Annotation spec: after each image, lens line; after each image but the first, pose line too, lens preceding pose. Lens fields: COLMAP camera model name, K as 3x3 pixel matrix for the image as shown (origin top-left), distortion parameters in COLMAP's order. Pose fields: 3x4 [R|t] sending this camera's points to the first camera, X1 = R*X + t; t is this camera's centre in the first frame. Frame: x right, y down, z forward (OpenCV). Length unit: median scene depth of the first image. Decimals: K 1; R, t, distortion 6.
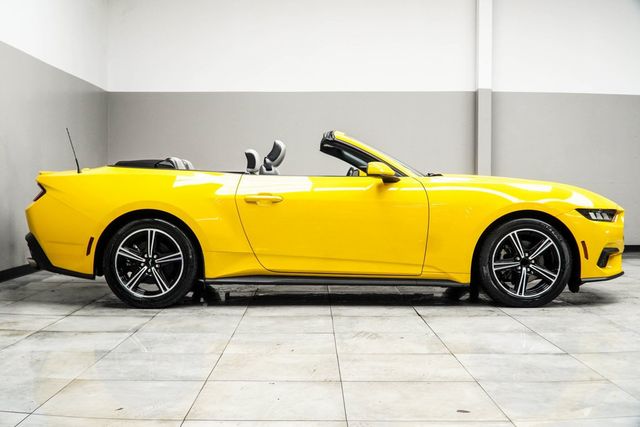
lens RADIAL K [[681.8, 0, 319.5], [0, 681.8, 175.9], [0, 0, 1]] dist [0.117608, -0.523182]
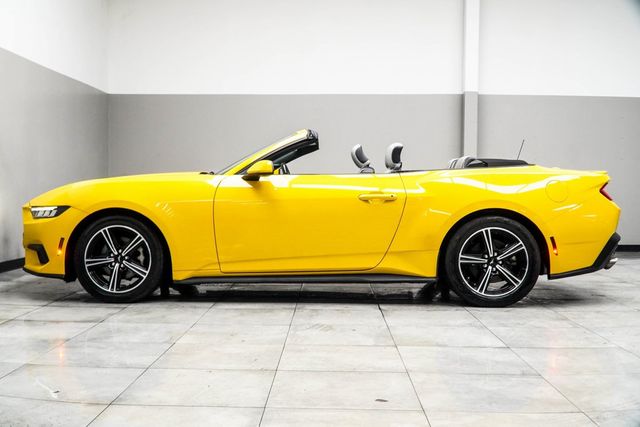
lens RADIAL K [[651.8, 0, 320.0], [0, 651.8, 213.5], [0, 0, 1]] dist [0.136509, -0.613763]
pose [[0.999612, 0.006868, -0.026983, 0.100407], [-0.005318, 0.998353, 0.057129, 0.000438], [0.027331, -0.056964, 0.998002, 0.007273]]
